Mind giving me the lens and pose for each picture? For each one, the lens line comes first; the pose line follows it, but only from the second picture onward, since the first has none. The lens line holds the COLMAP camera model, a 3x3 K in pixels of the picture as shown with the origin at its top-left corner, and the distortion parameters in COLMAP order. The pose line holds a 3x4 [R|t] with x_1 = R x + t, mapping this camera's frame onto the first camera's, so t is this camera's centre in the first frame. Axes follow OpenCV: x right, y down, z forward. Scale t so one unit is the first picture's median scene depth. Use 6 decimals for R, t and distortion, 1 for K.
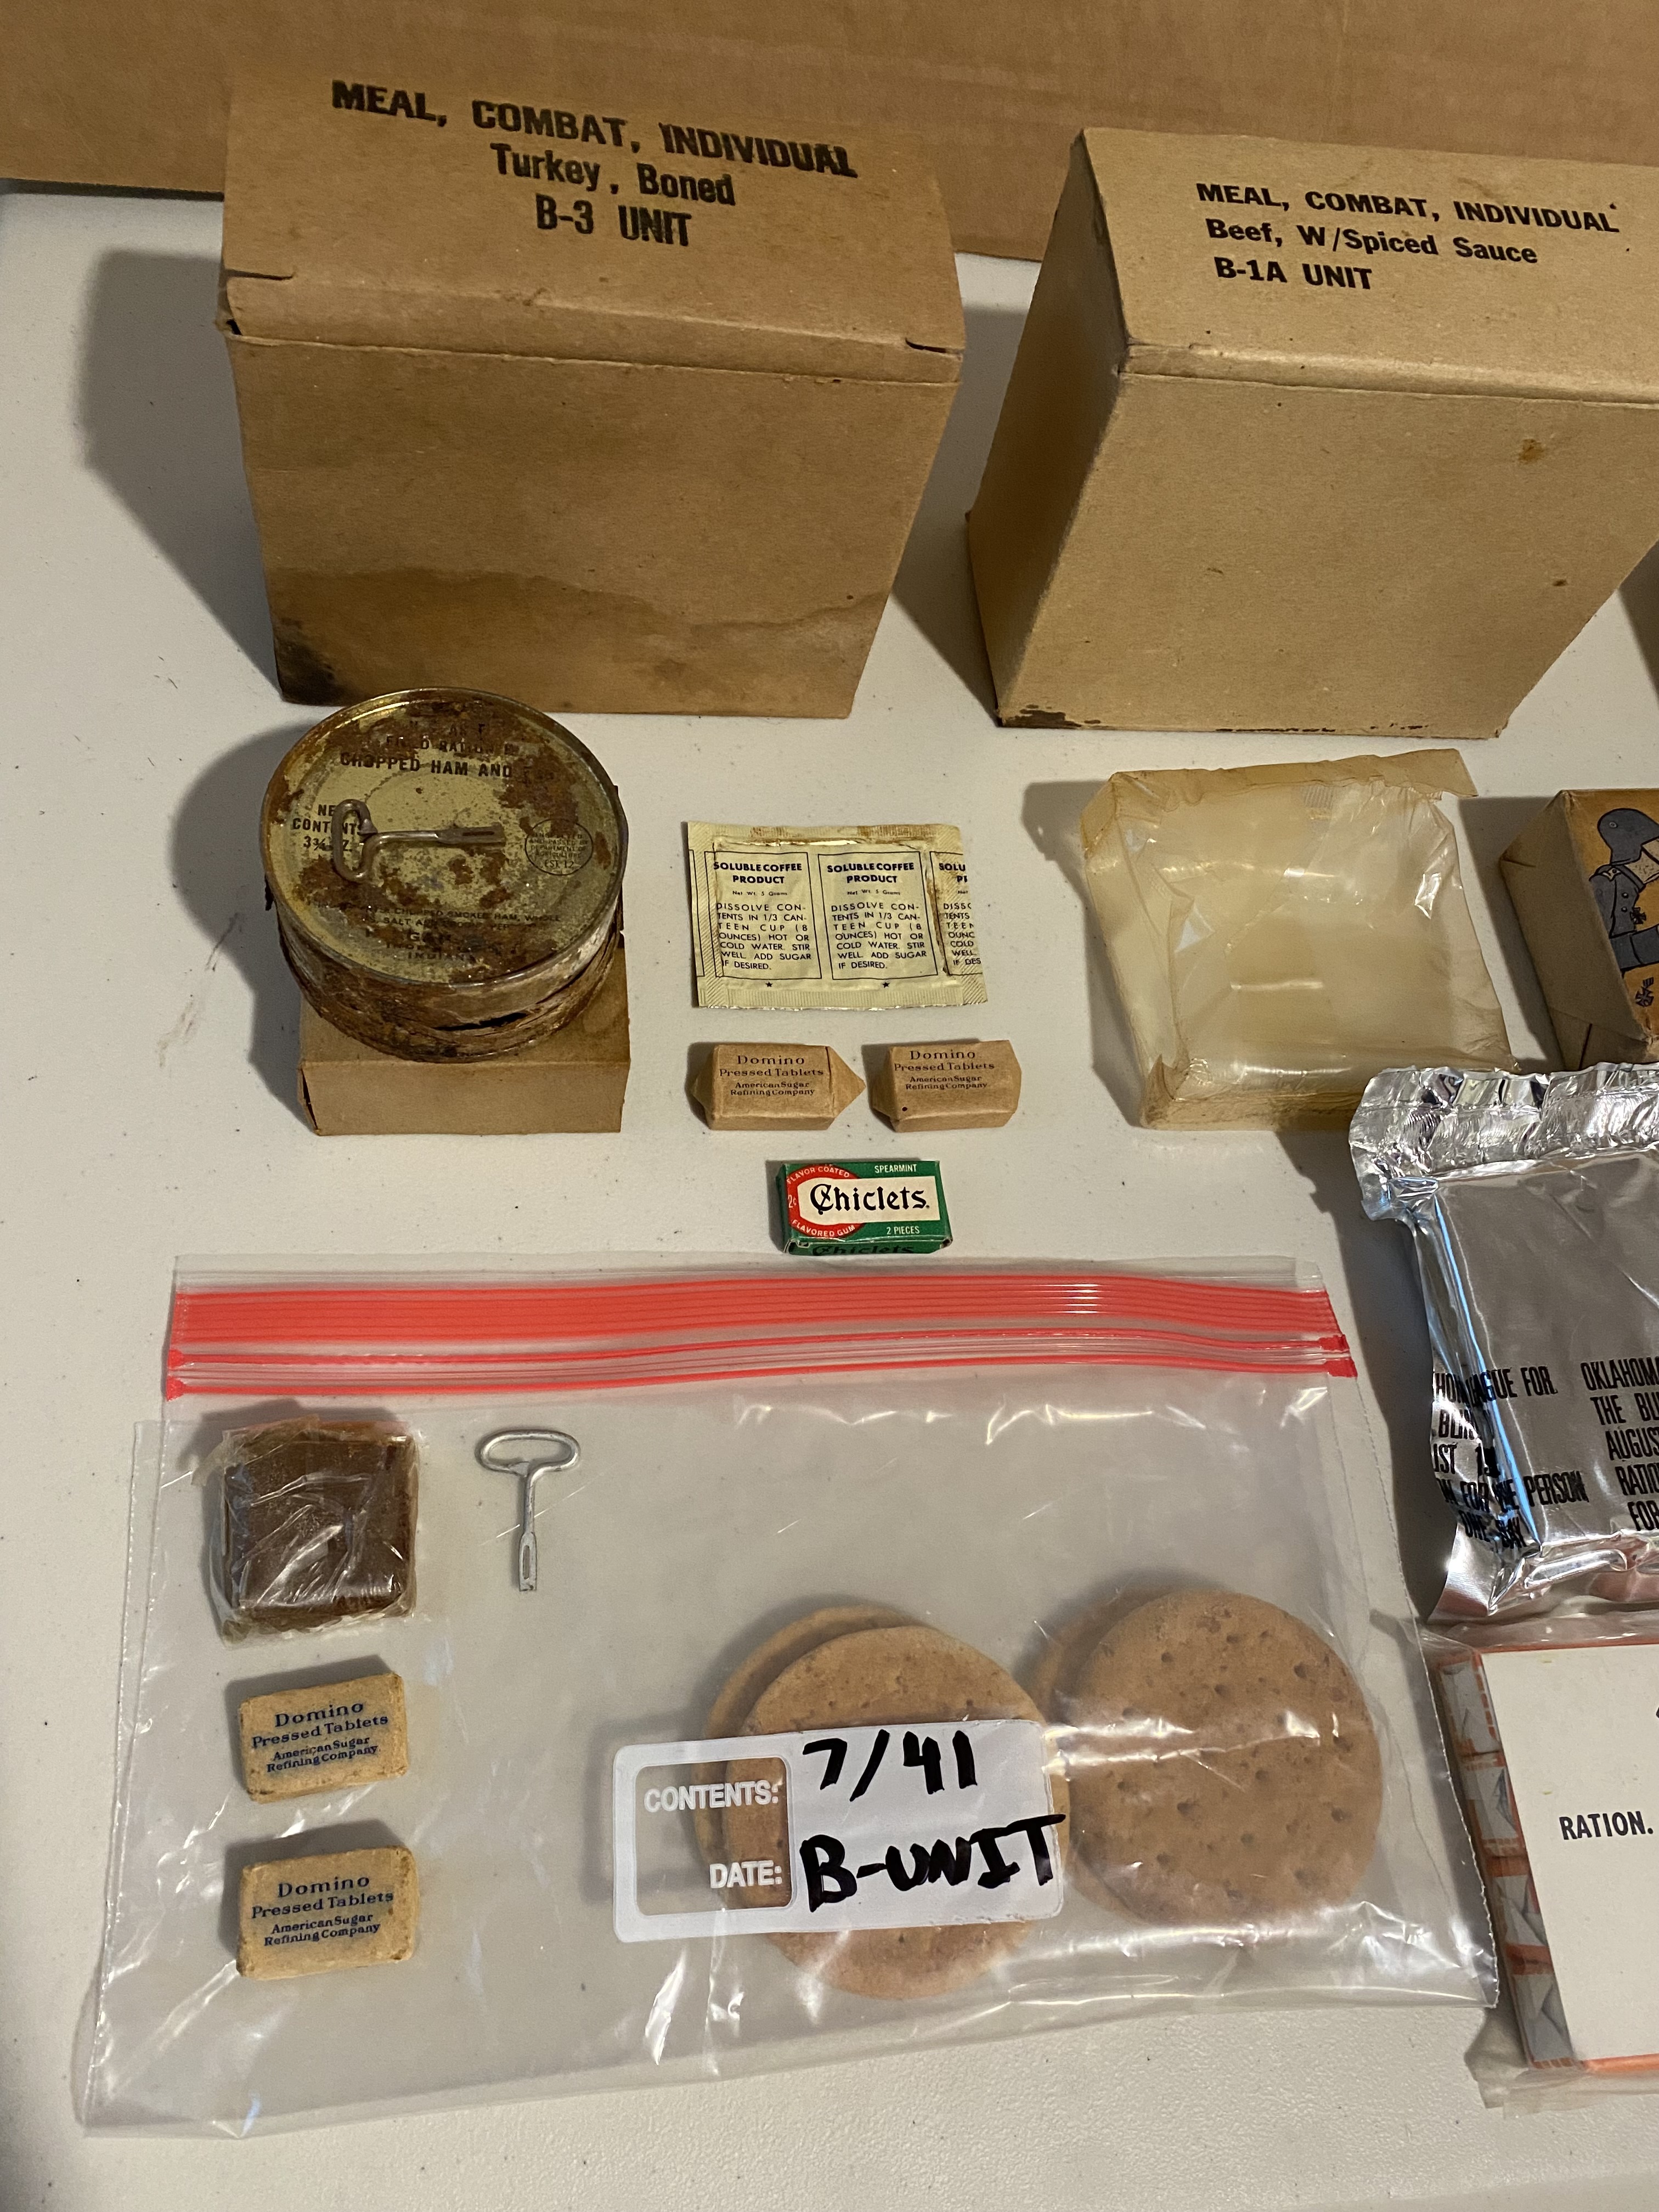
lens RADIAL K [[1701.3, 0, 787.0], [0, 1701.3, 1178.3], [0, 0, 1]] dist [0.044203, -0.077453]
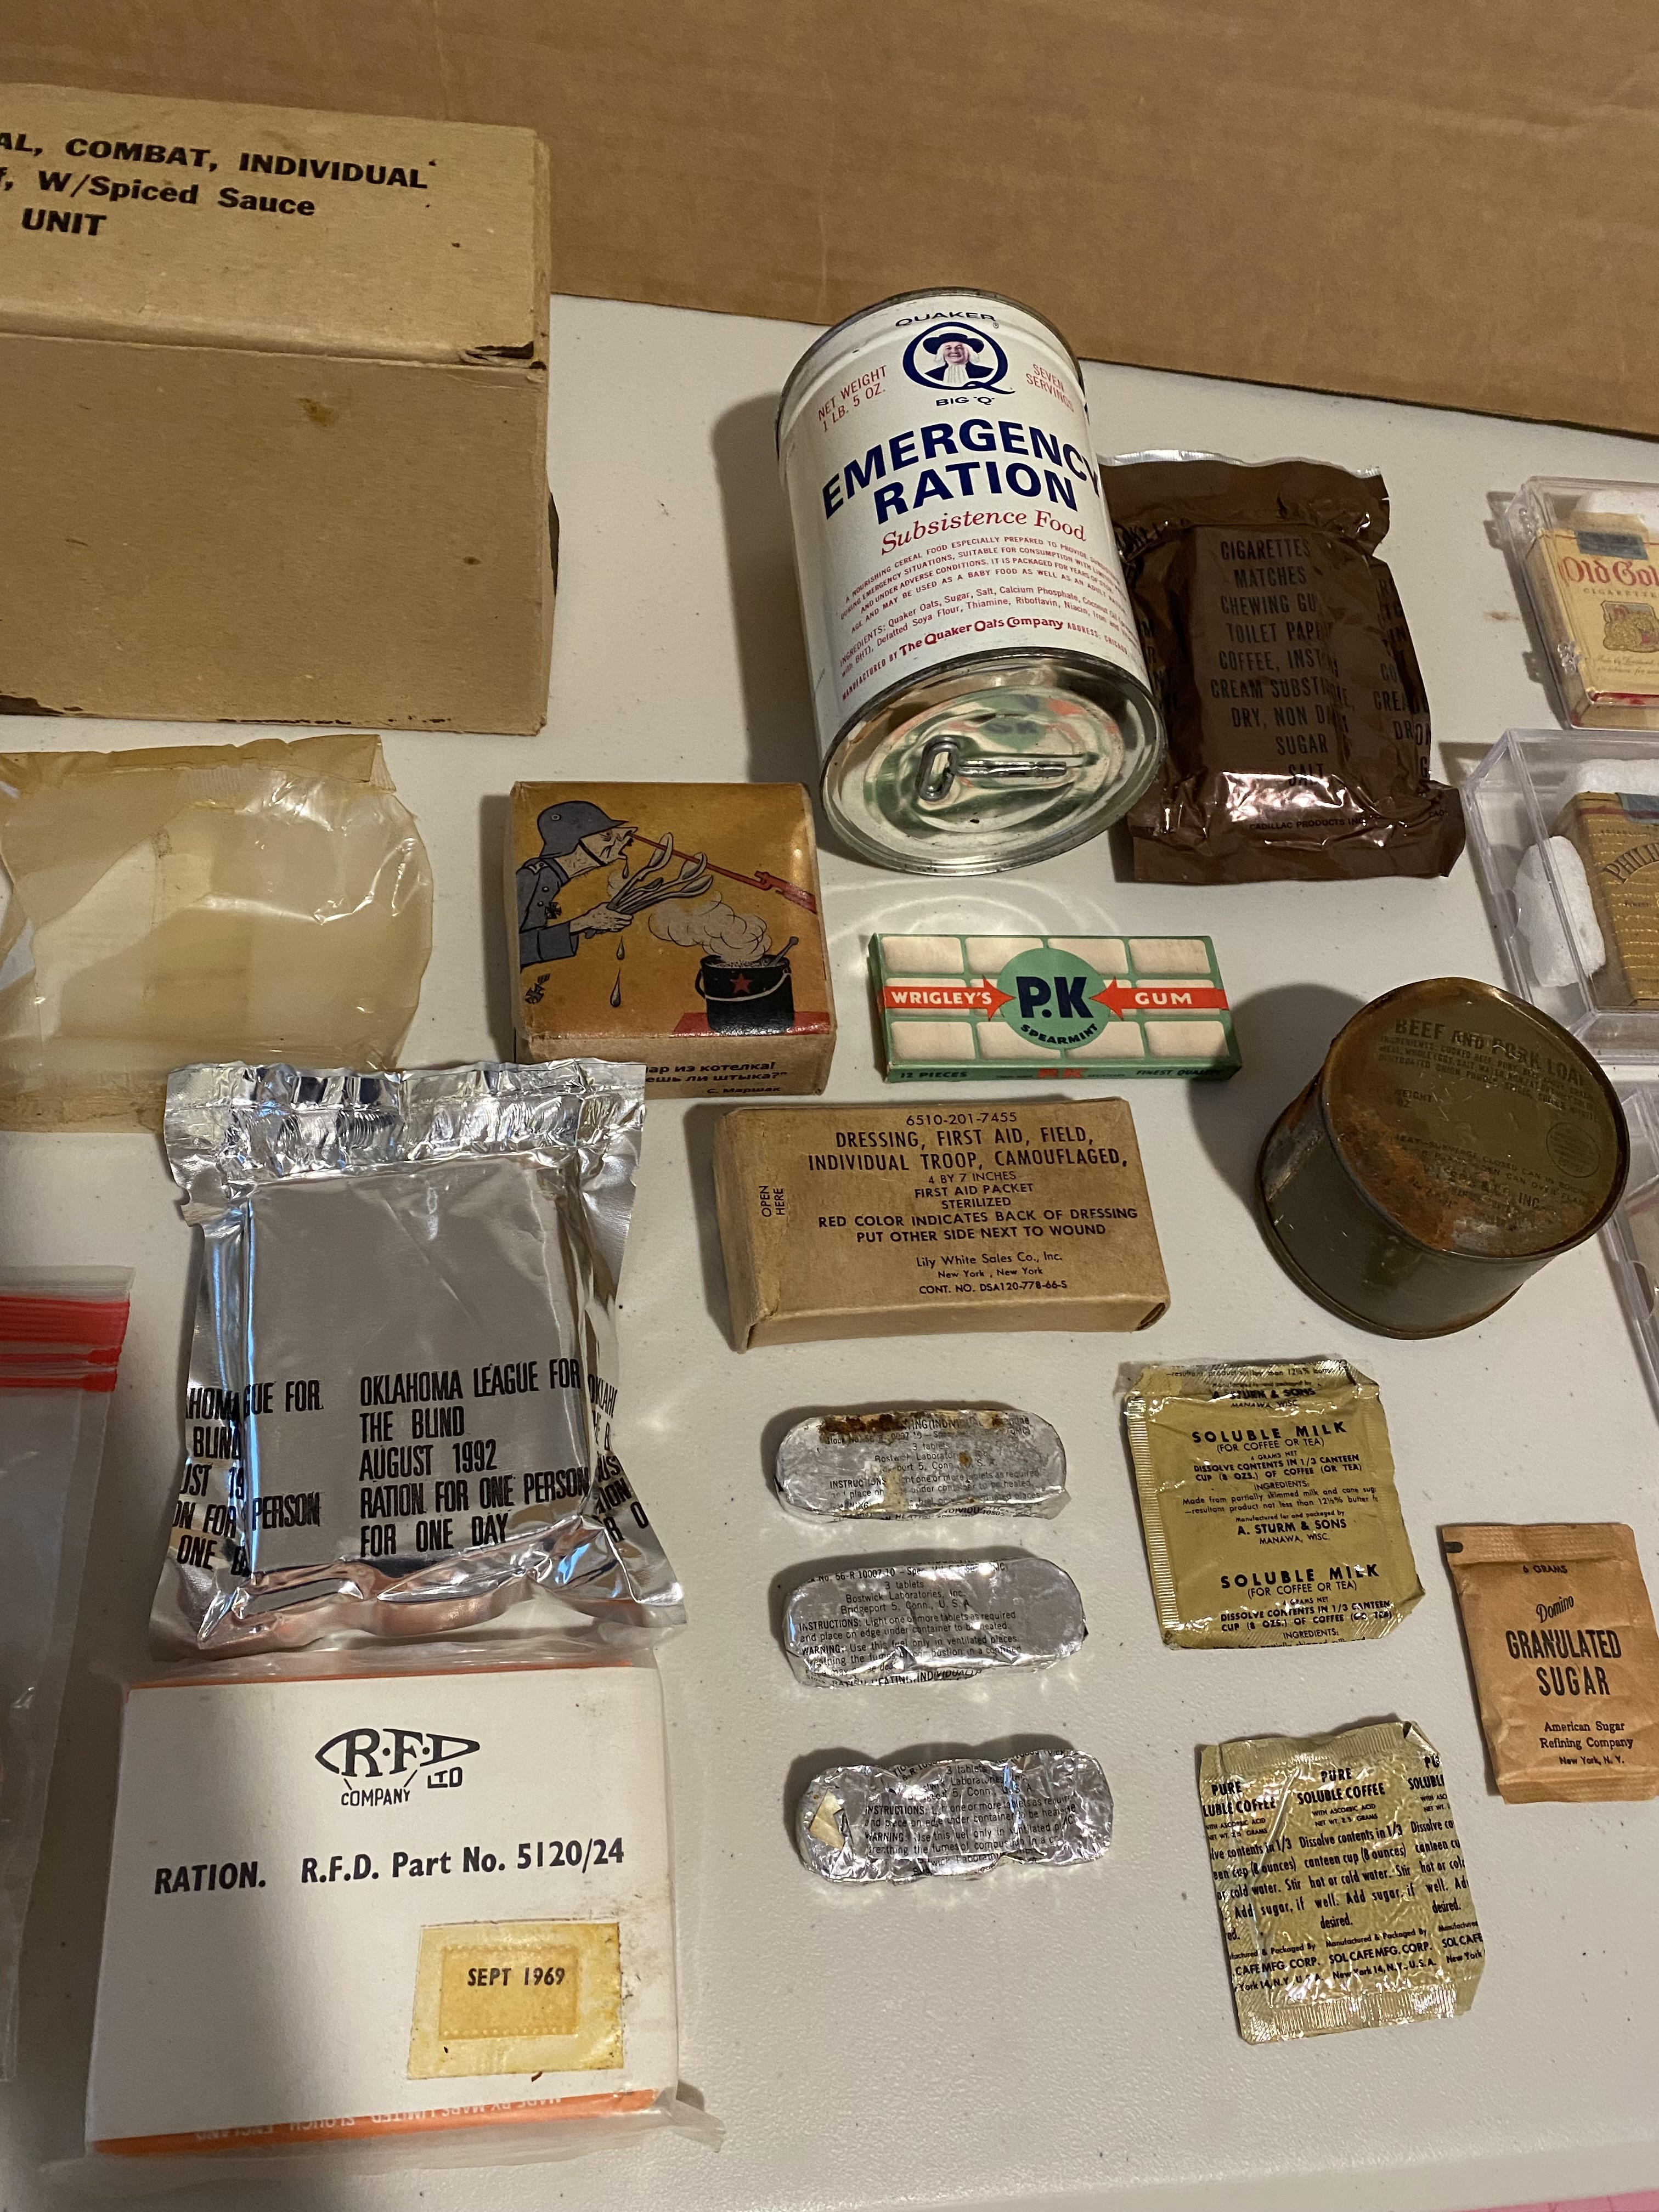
lens RADIAL K [[1698.8, 0, 833.8], [0, 1698.8, 1181.3], [0, 0, 1]] dist [-0.003536, -0.011852]
pose [[0.998973, 0.007945, 0.044611, 0.744966], [-0.006456, 0.999421, -0.033412, 0.033634], [-0.044851, 0.033090, 0.998446, 0.067512]]
